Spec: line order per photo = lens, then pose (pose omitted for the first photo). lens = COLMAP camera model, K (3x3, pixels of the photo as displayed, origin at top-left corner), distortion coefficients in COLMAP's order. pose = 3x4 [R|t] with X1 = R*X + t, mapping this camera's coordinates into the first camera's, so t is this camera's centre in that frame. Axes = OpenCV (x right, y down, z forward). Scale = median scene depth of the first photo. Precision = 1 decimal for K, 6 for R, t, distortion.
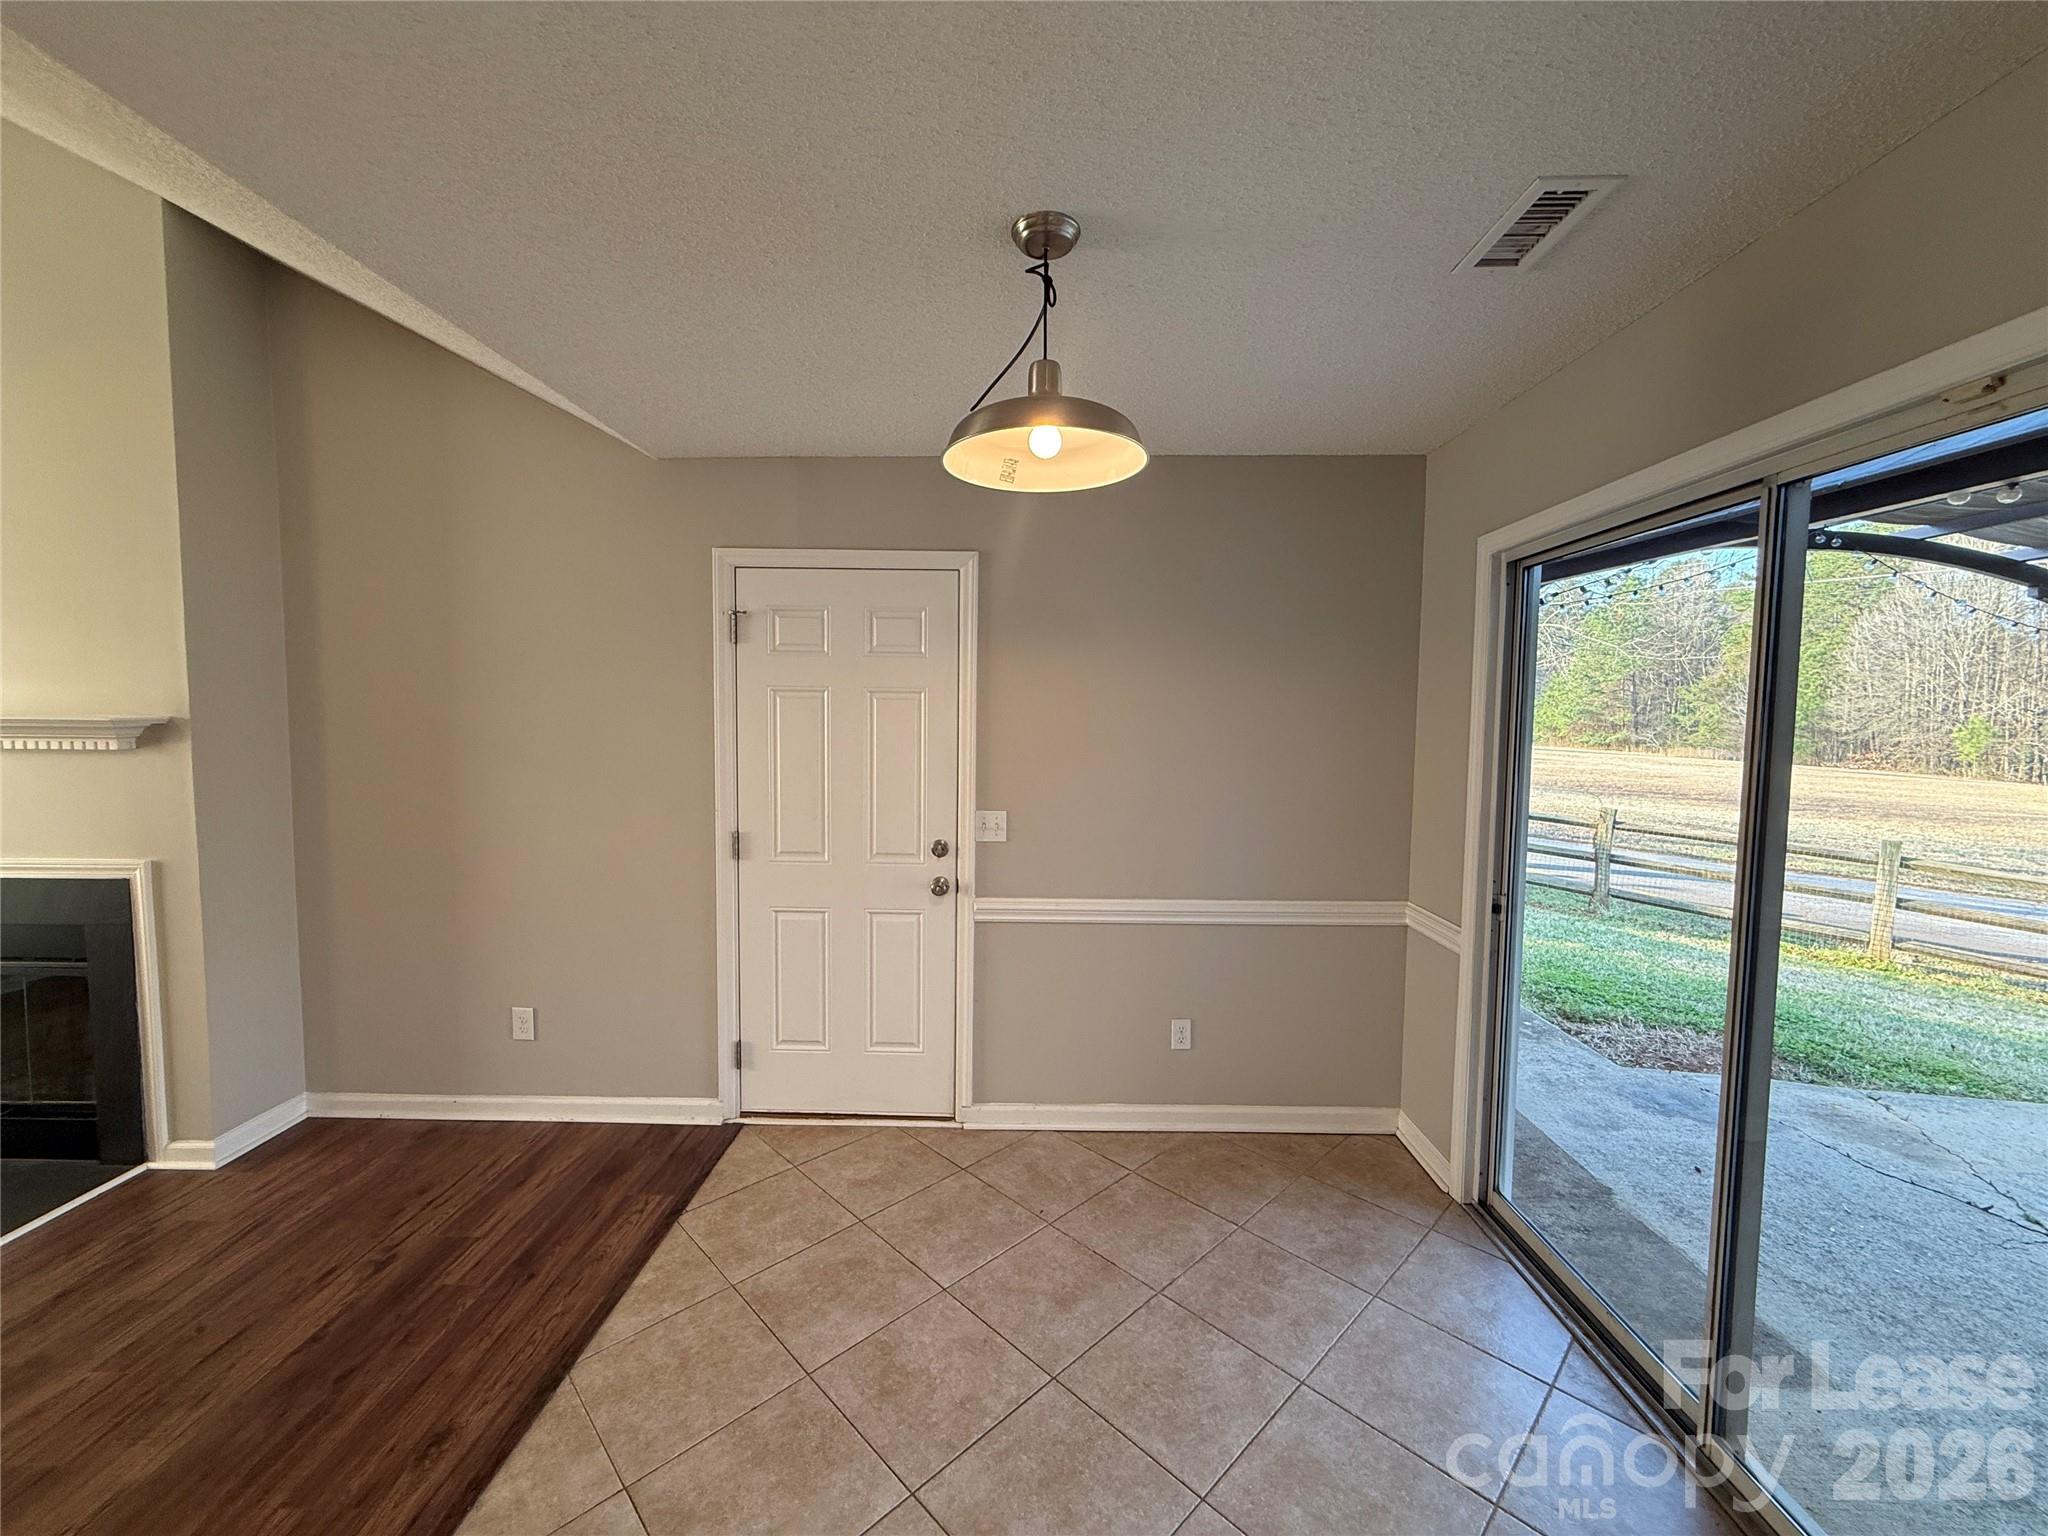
lens RADIAL K [[814.2, 0, 1023.2], [0, 814.2, 767.3], [0, 0, 1]] dist [0.000479, 0.000401]
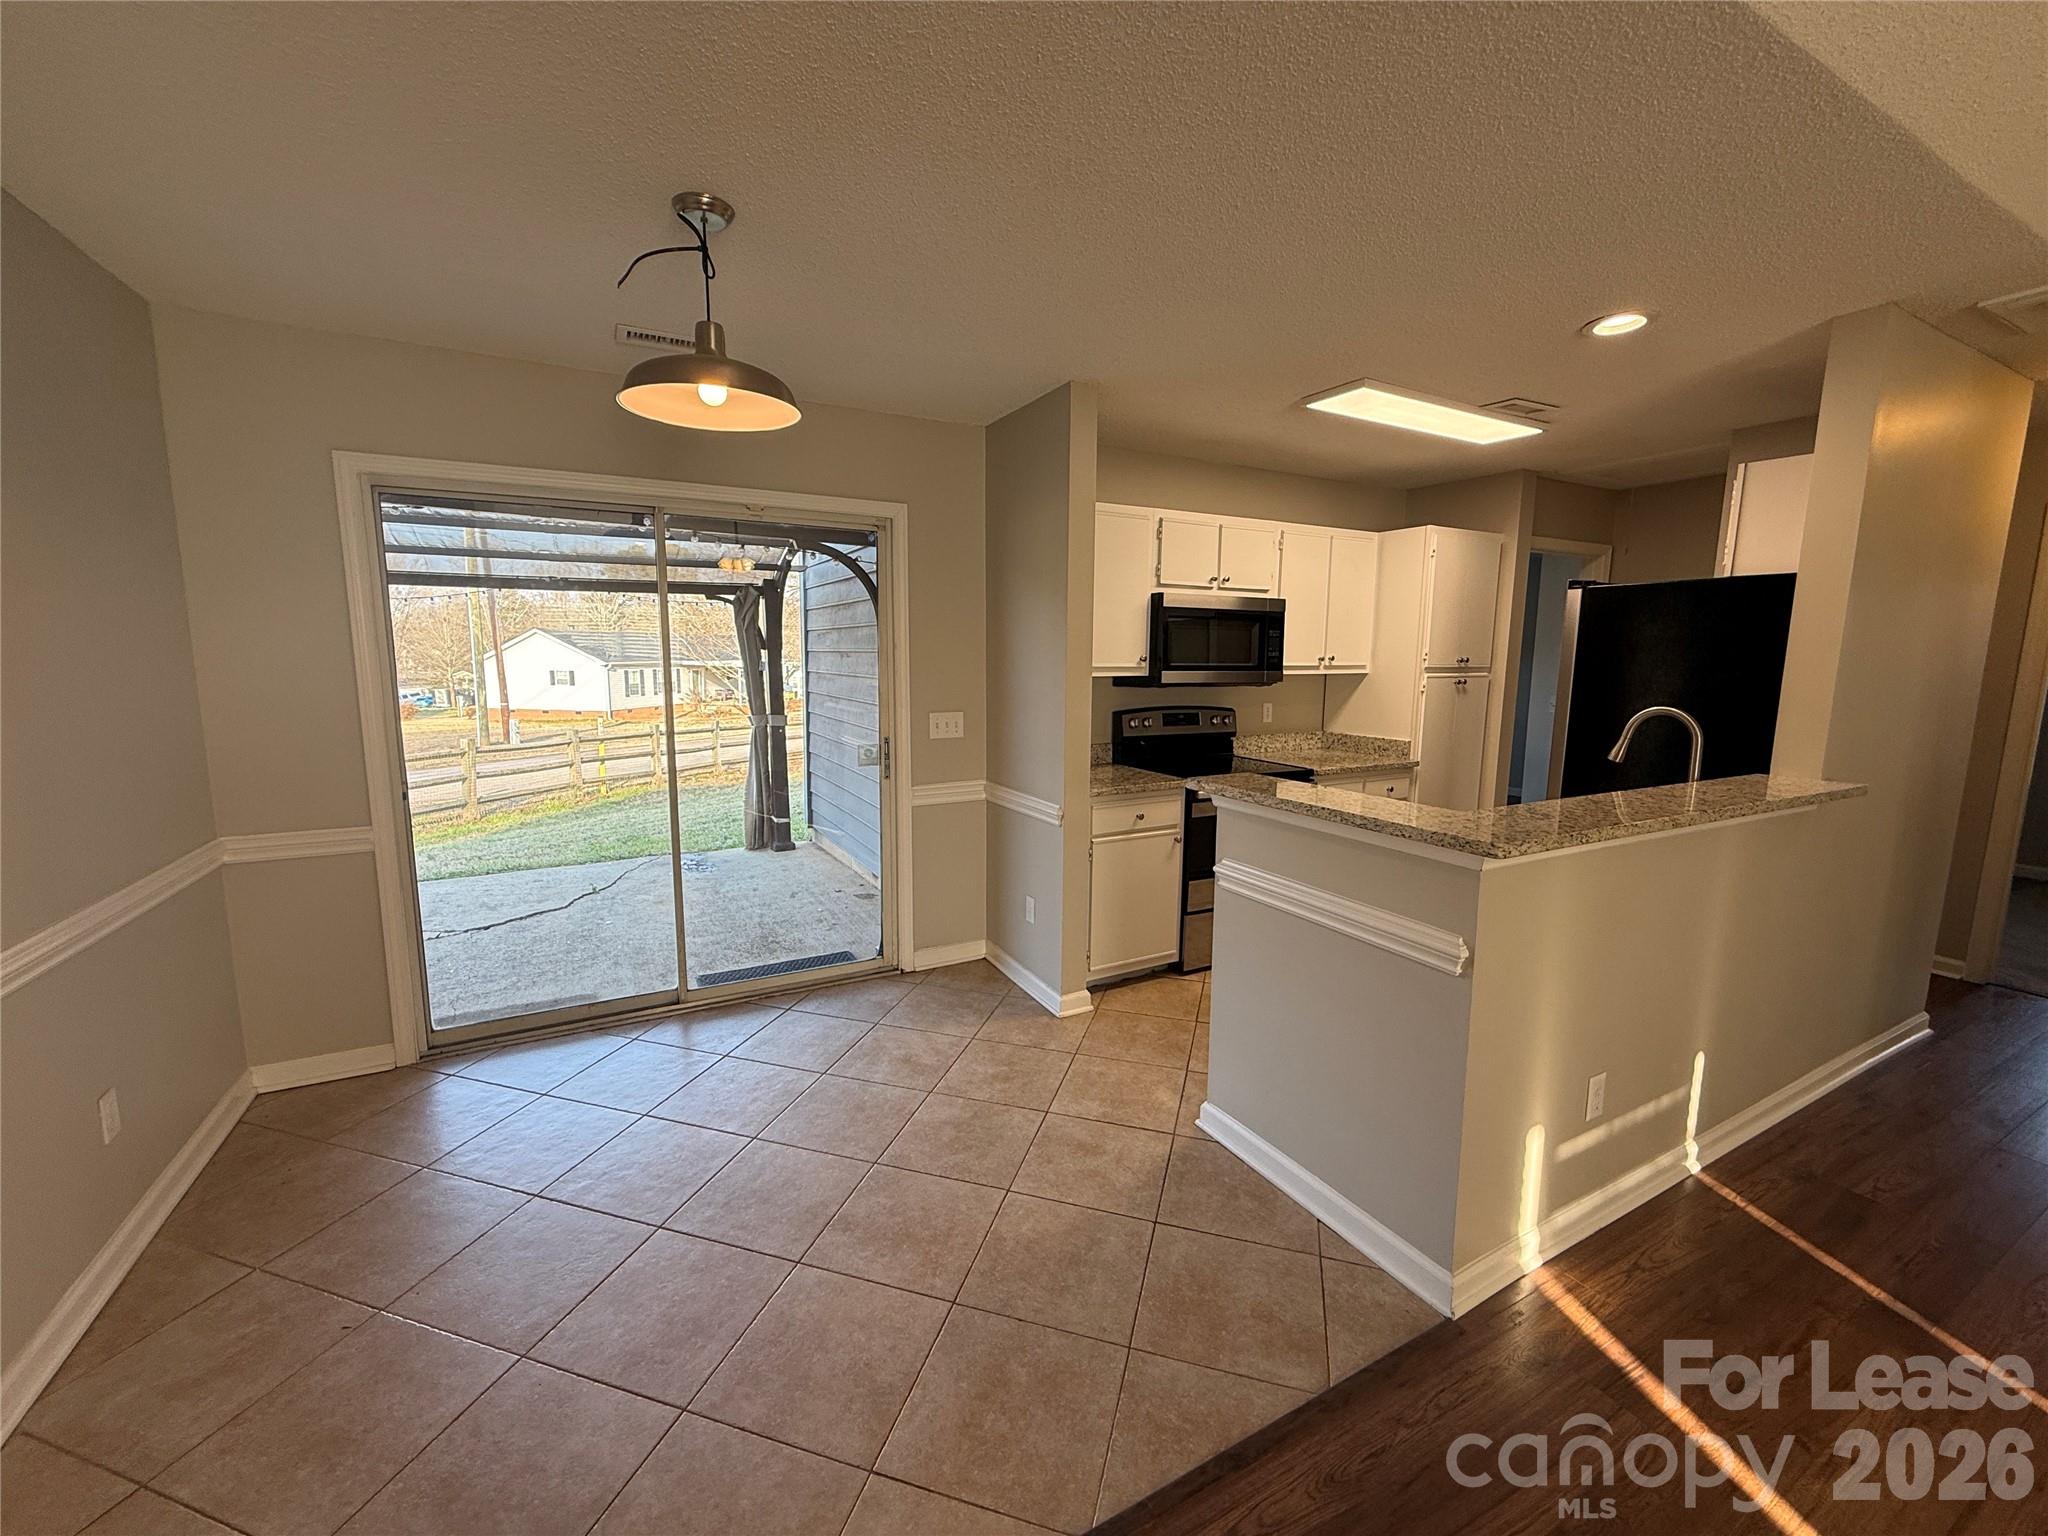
lens RADIAL K [[814.2, 0, 1023.2], [0, 814.2, 766.6], [0, 0, 1]] dist [0.000479, 0.000401]
pose [[-0.487301, -0.132666, 0.863097, -0.687396], [0.046368, 0.983066, 0.177286, -0.024367], [-0.872002, 0.126412, -0.472898, 0.649378]]
